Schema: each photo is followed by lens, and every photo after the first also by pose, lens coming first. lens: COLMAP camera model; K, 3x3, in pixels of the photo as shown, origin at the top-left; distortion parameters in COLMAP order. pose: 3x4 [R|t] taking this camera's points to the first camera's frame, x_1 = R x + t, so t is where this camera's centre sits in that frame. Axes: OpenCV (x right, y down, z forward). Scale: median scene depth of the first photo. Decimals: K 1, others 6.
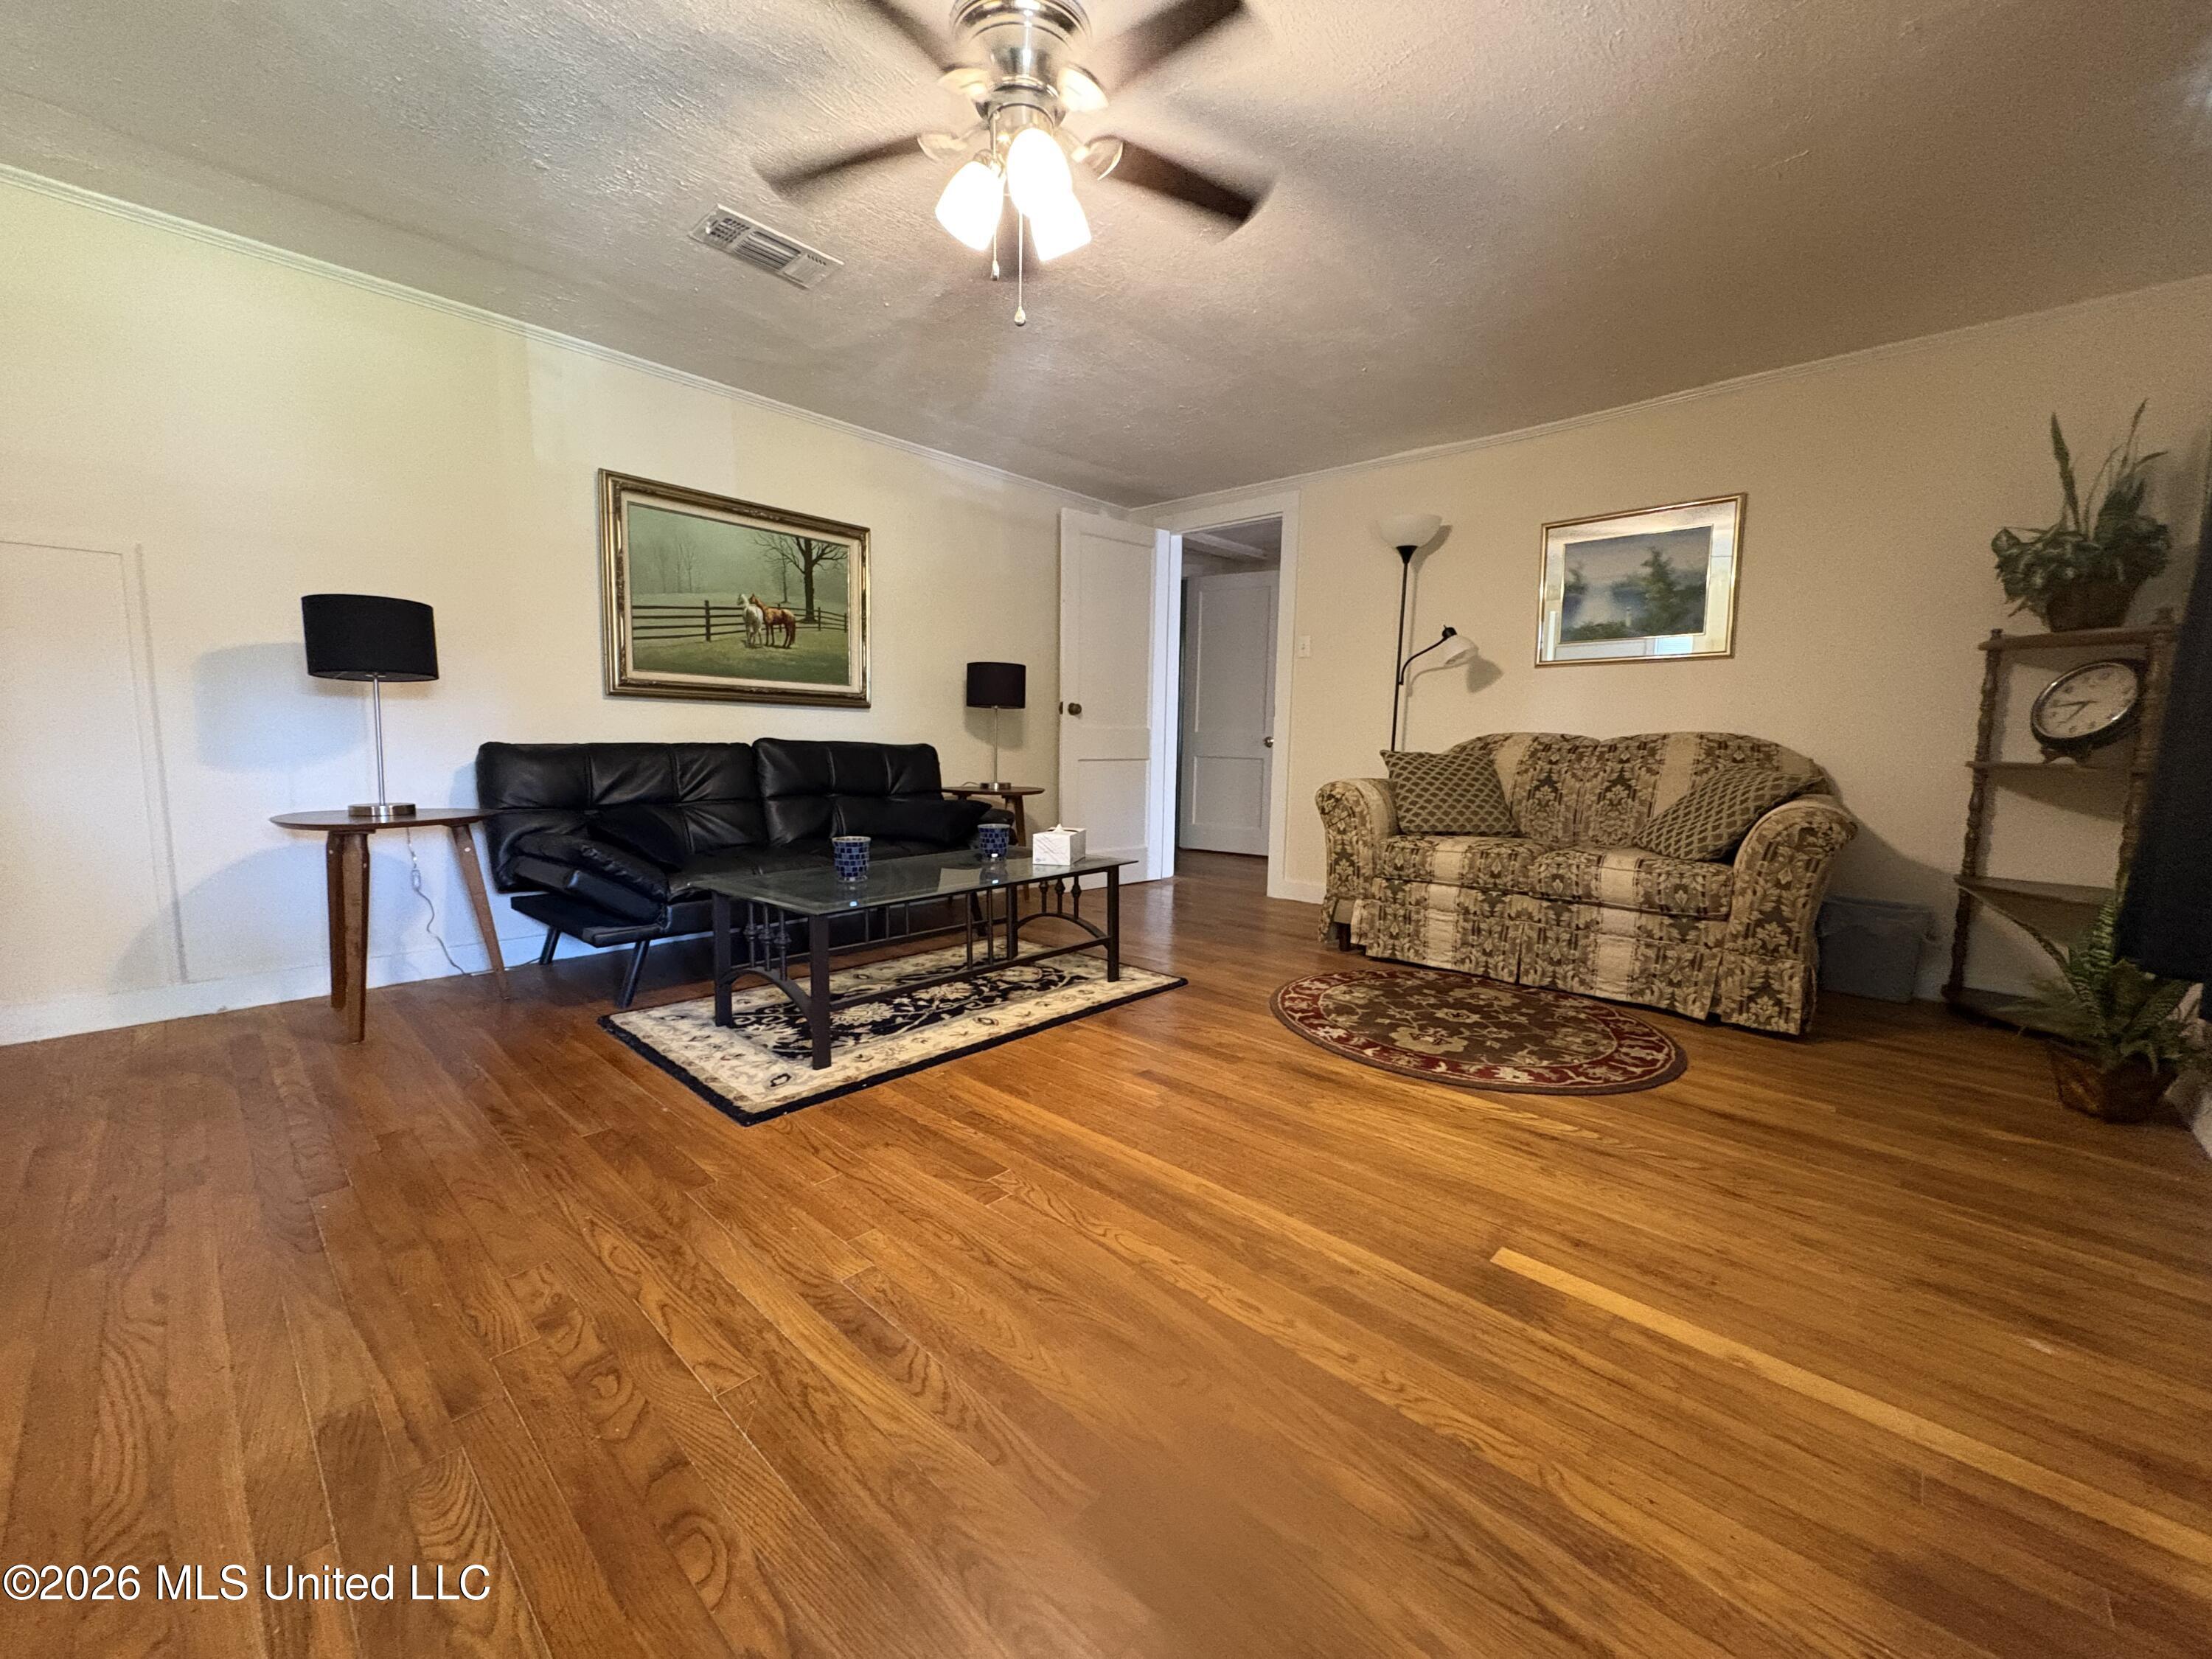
lens RADIAL K [[883.6, 0, 1102.7], [0, 883.6, 824.8], [0, 0, 1]] dist [-0.000106, 0.000751]
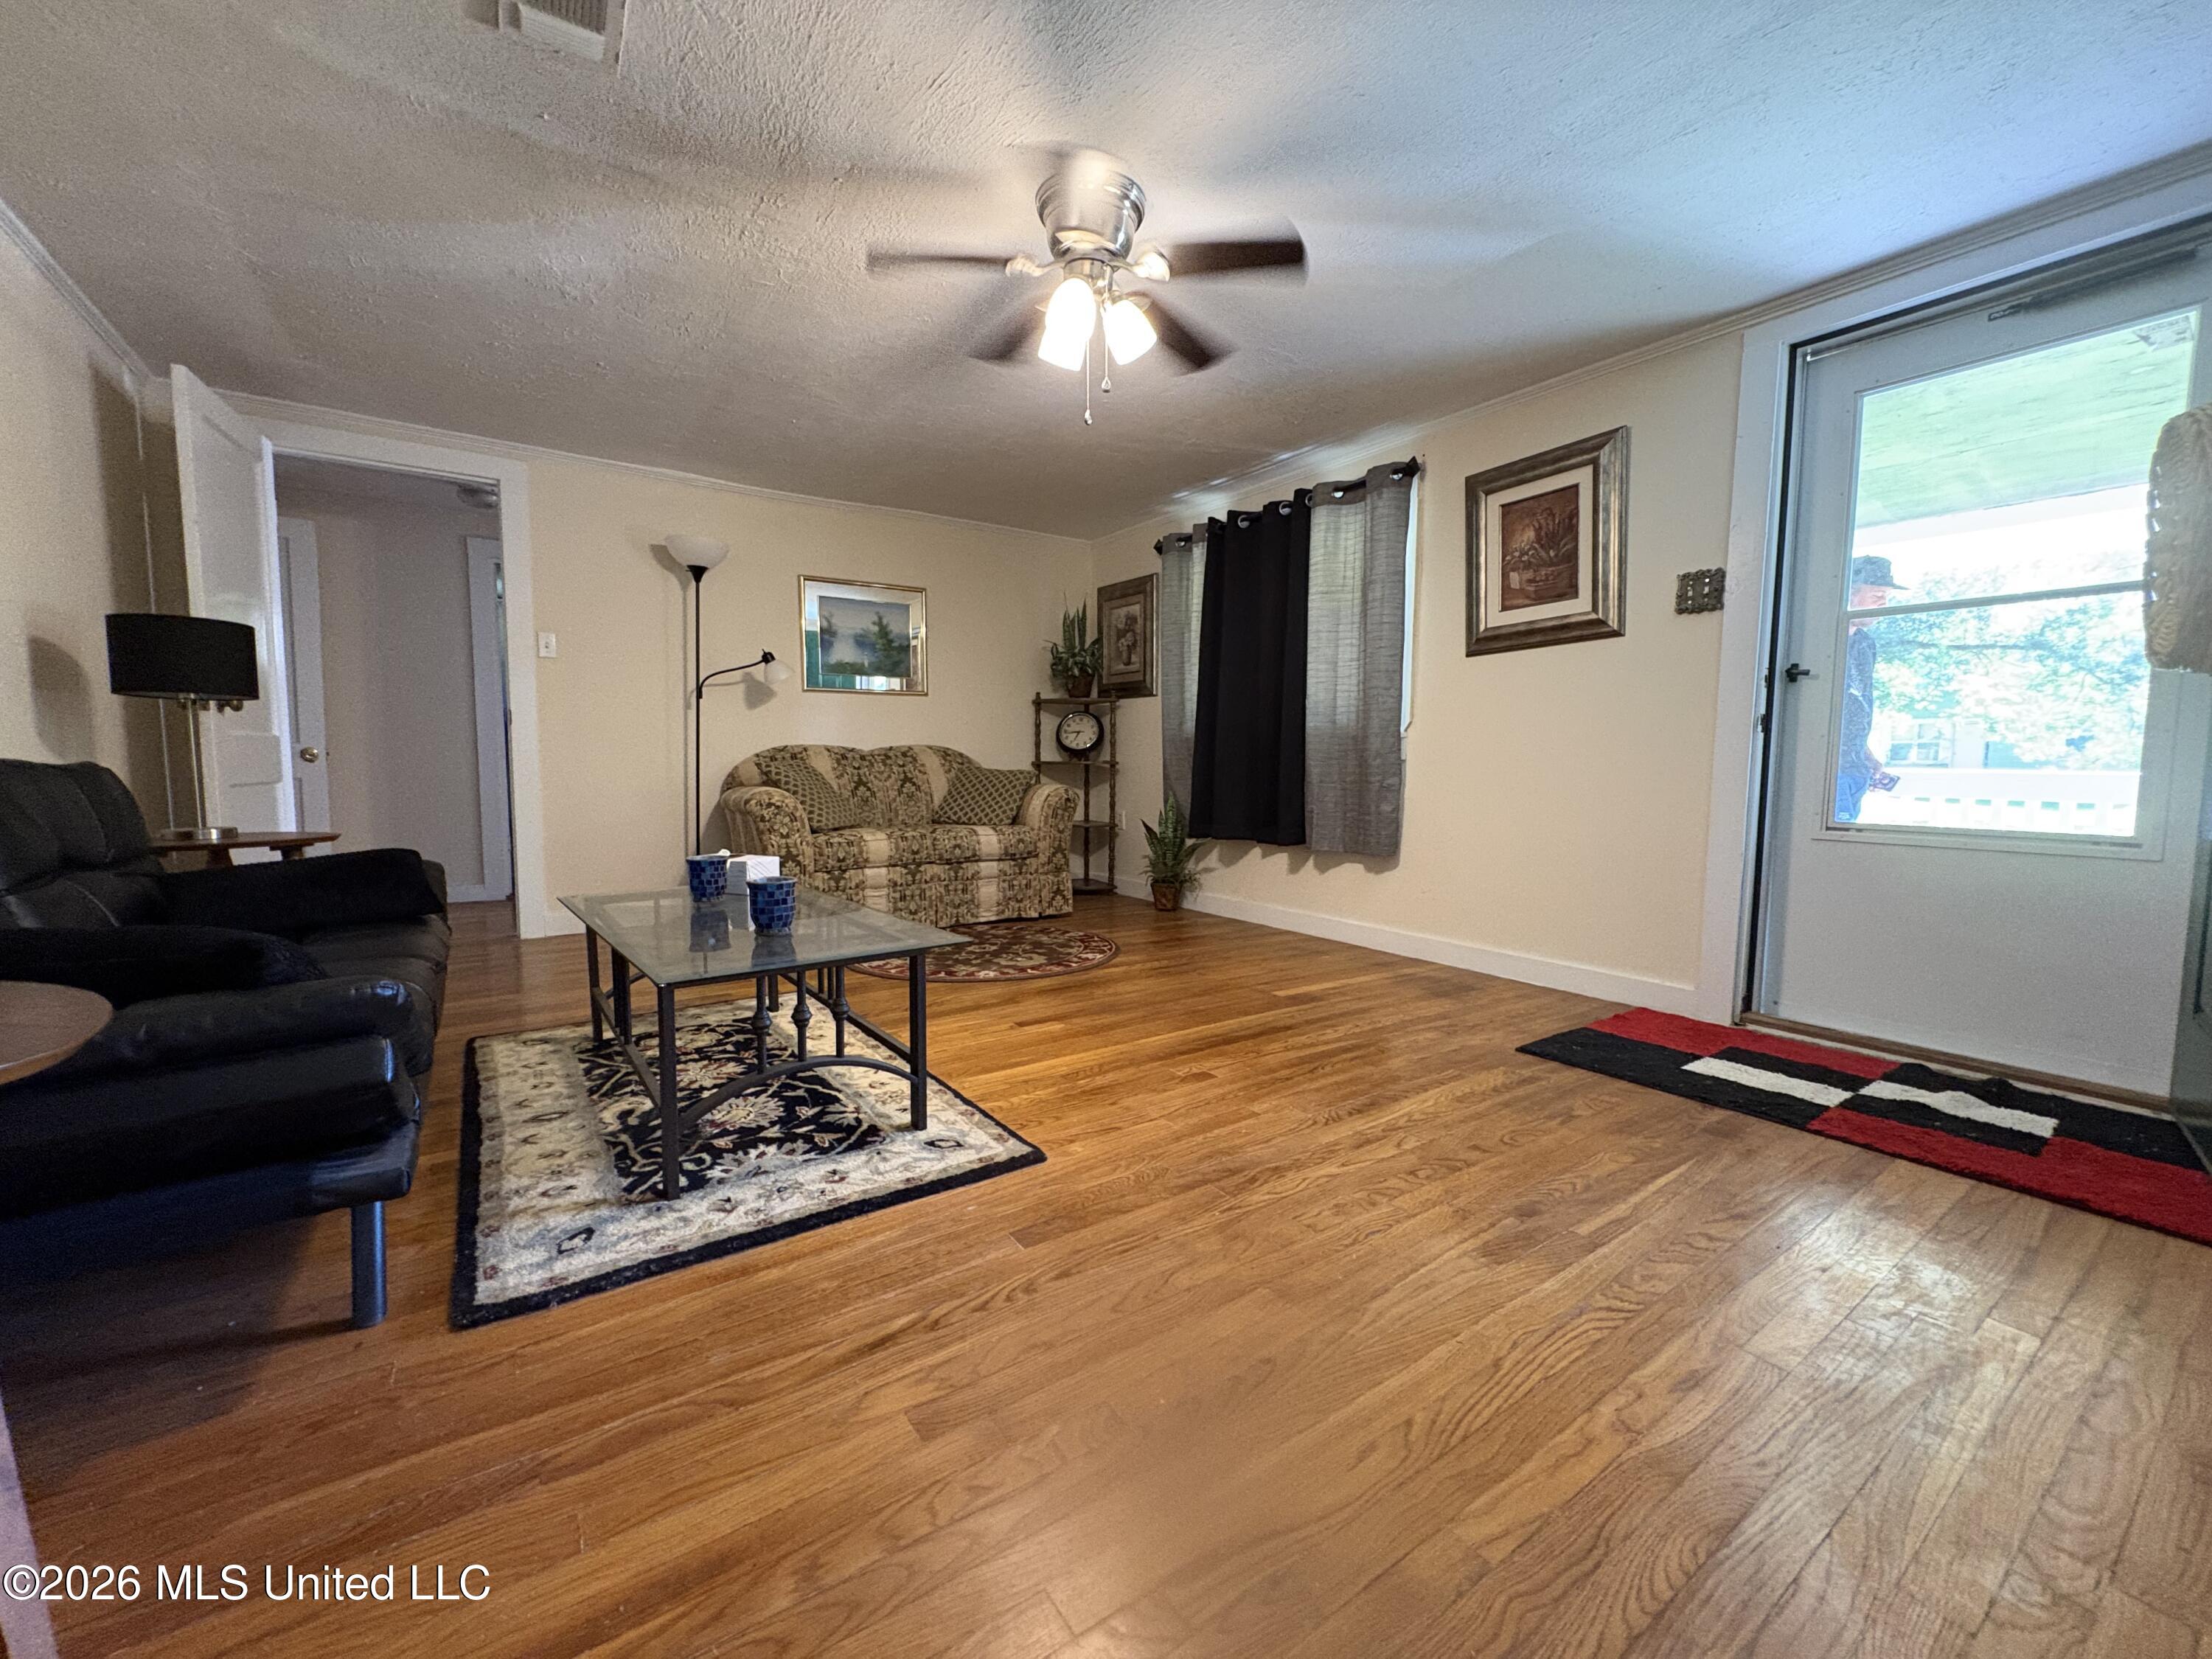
lens RADIAL K [[883.6, 0, 1102.4], [0, 883.6, 833.2], [0, 0, 1]] dist [-0.000106, 0.000751]
pose [[0.210549, -0.094301, 0.973024, -0.861391], [0.096347, 0.992492, 0.075339, -0.049172], [-0.972824, 0.077885, 0.218054, 0.474952]]
